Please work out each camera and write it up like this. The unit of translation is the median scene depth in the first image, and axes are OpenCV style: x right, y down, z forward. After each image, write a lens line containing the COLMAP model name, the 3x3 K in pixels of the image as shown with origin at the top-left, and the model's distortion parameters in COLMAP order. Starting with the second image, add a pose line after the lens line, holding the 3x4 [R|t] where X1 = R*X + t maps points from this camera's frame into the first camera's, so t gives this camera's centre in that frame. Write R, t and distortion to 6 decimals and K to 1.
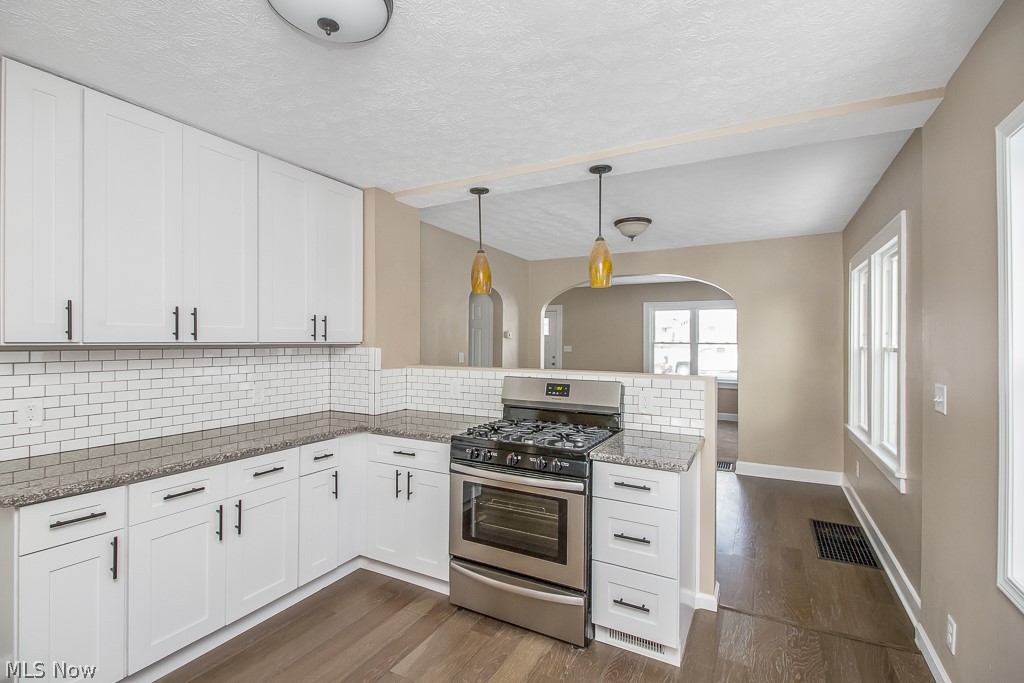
lens RADIAL K [[475.2, 0, 517.7], [0, 475.2, 337.5], [0, 0, 1]] dist [0.010768, -0.002298]
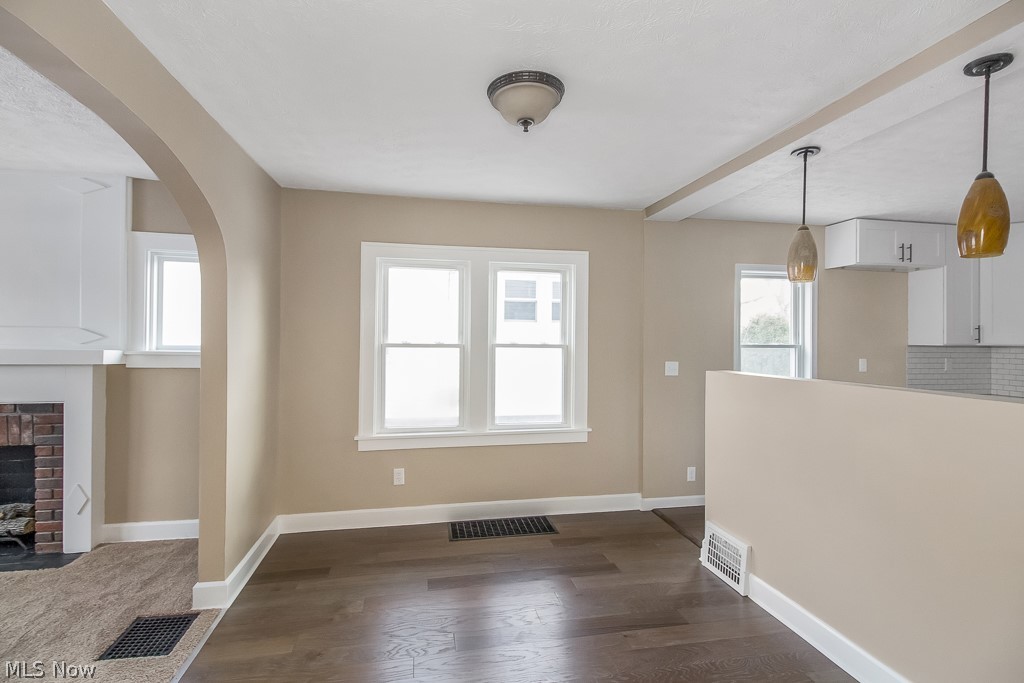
lens RADIAL K [[475.2, 0, 509.9], [0, 475.2, 335.1], [0, 0, 1]] dist [0.010768, -0.002298]
pose [[-0.628373, -0.007810, 0.777873, -0.195212], [-0.015598, 0.999875, -0.002562, 0.003135], [-0.777755, -0.013743, -0.628417, 2.151542]]
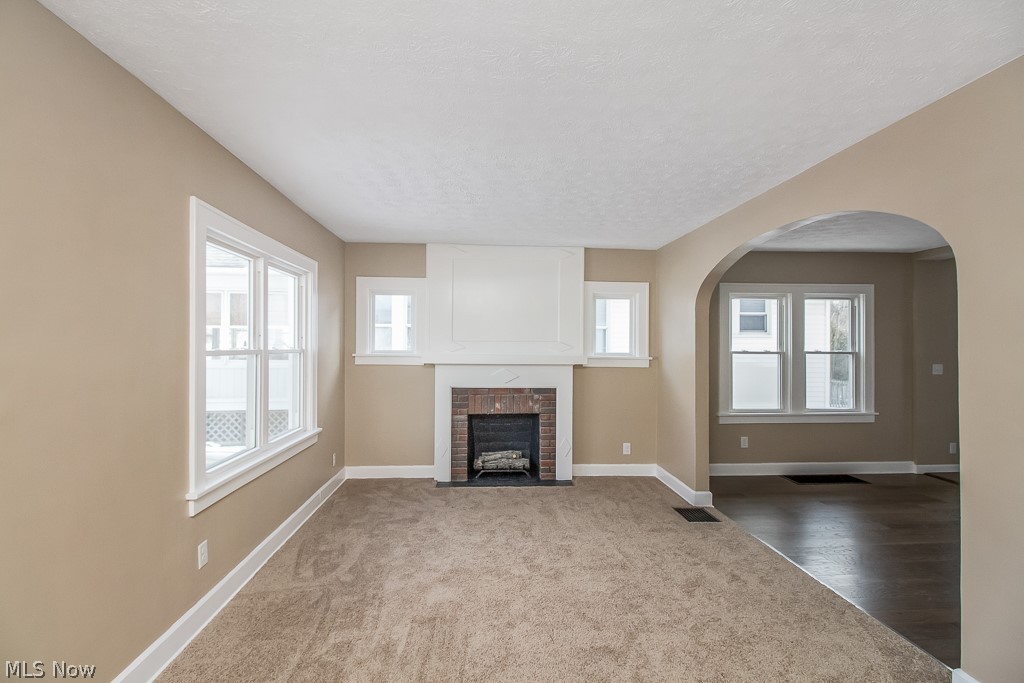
lens RADIAL K [[475.2, 0, 514.0], [0, 475.2, 339.3], [0, 0, 1]] dist [0.010768, -0.002298]
pose [[-0.529955, -0.006271, 0.848002, -0.114565], [-0.012418, 0.999923, -0.000365, -0.008621], [-0.847935, -0.010724, -0.529992, 3.451896]]
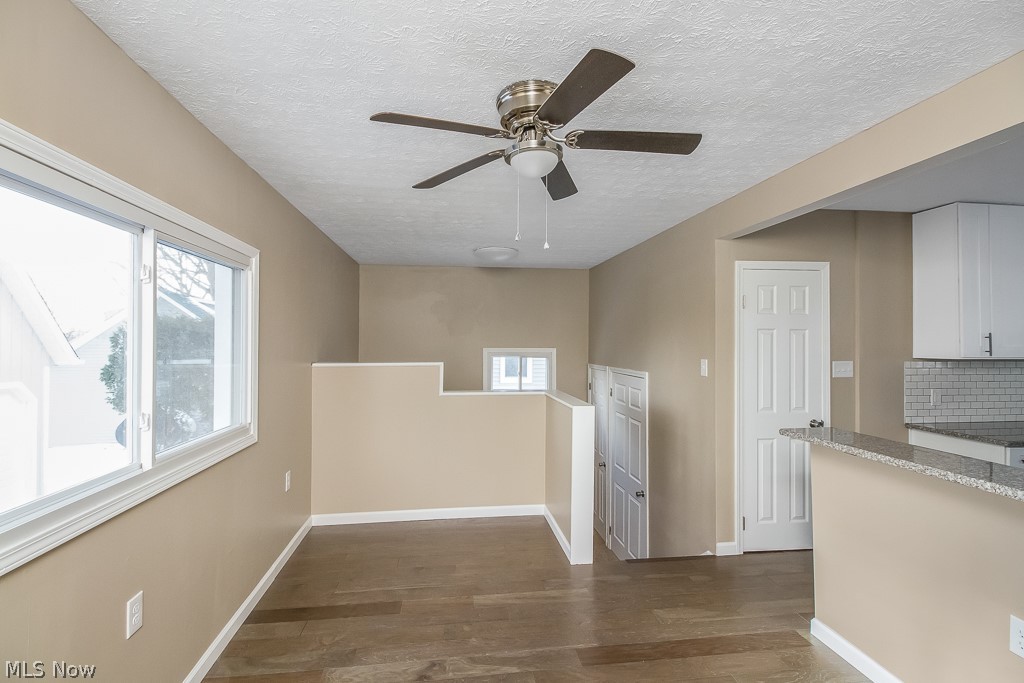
lens RADIAL K [[475.2, 0, 511.8], [0, 475.2, 341.2], [0, 0, 1]] dist [0.010768, -0.002298]
pose [[0.587928, -0.009934, -0.808852, -0.401578], [0.003146, 0.999945, -0.009994, -0.025801], [0.808907, 0.003331, 0.587927, -0.987353]]
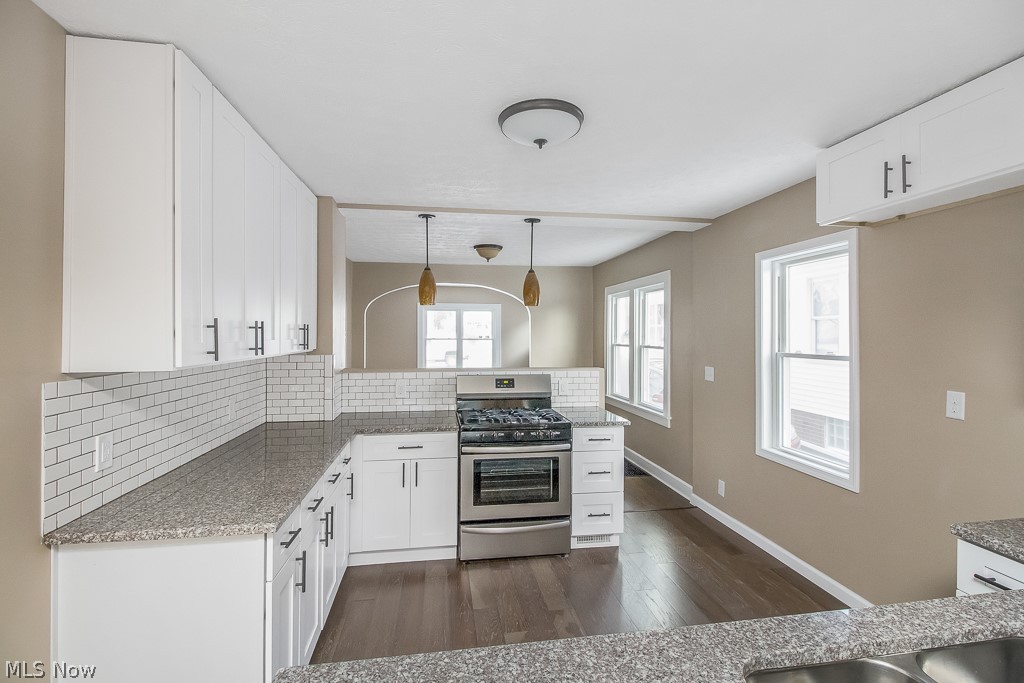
lens RADIAL K [[475.2, 0, 516.7], [0, 475.2, 332.3], [0, 0, 1]] dist [0.010768, -0.002298]
pose [[0.792057, -0.002142, 0.610444, -0.746624], [-0.002376, 0.999975, 0.006593, -0.042146], [-0.610443, -0.006672, 0.792032, -0.062677]]
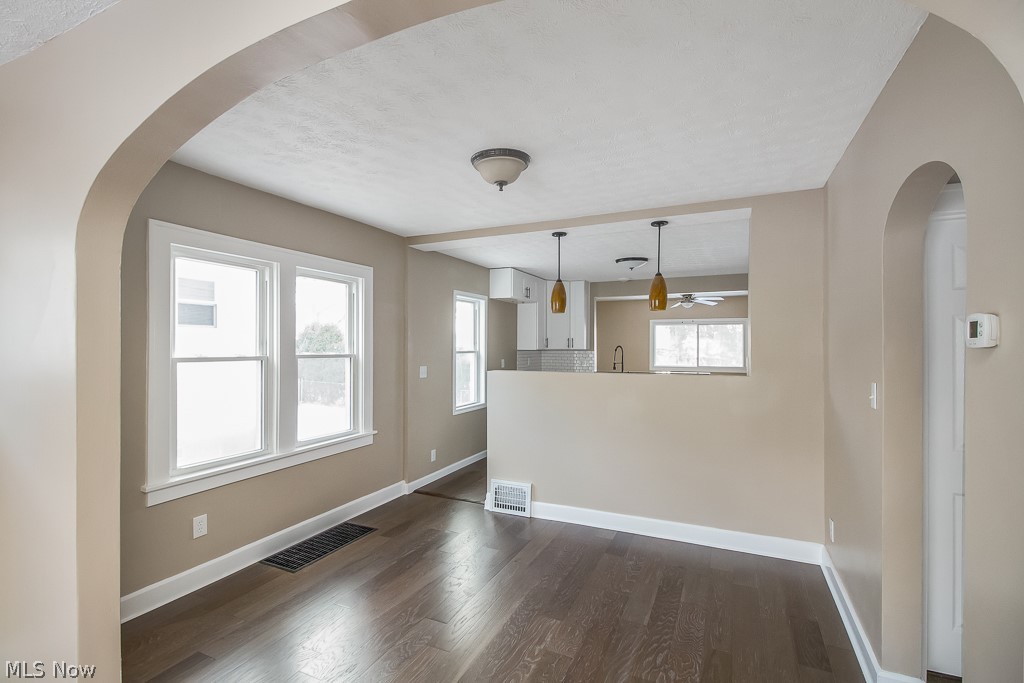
lens RADIAL K [[475.2, 0, 502.5], [0, 475.2, 346.4], [0, 0, 1]] dist [0.010768, -0.002298]
pose [[-0.998899, -0.011454, -0.045492, 0.451342], [-0.011342, 0.999932, -0.002723, -0.000116], [0.045520, -0.002204, -0.998961, 2.658823]]
